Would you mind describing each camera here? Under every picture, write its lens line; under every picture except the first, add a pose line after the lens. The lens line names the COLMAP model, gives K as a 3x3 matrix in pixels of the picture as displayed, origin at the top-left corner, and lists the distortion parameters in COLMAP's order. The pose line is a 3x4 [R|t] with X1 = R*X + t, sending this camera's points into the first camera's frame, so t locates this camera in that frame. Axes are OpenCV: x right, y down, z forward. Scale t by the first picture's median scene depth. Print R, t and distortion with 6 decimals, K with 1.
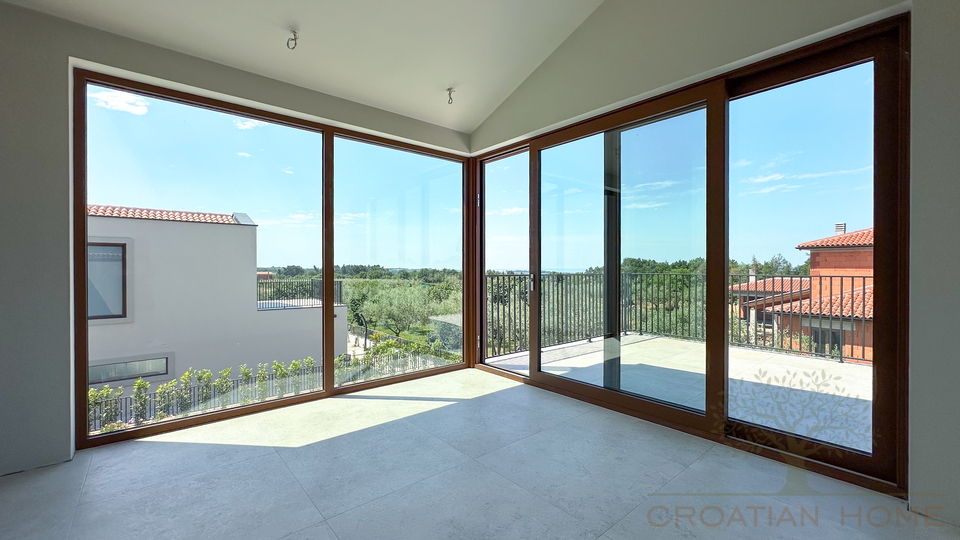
lens RADIAL K [[393.5, 0, 488.4], [0, 393.5, 263.0], [0, 0, 1]] dist [-0.001608, -0.000016]
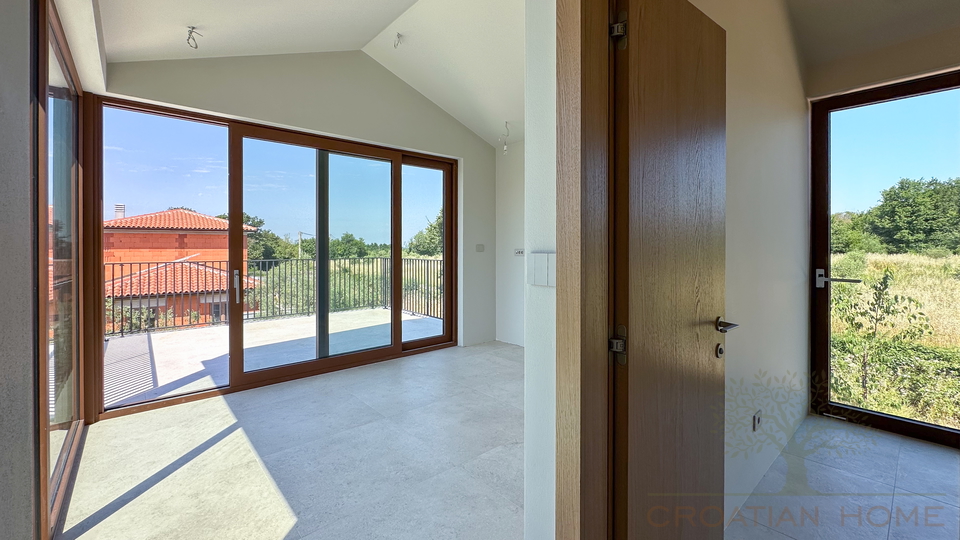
lens RADIAL K [[393.5, 0, 488.4], [0, 393.5, 263.0], [0, 0, 1]] dist [-0.001608, -0.000016]
pose [[-0.026958, -0.039898, 0.998840, -0.848728], [-0.016911, 0.999078, 0.039451, -0.035112], [-0.999494, -0.015828, -0.027608, 0.471712]]
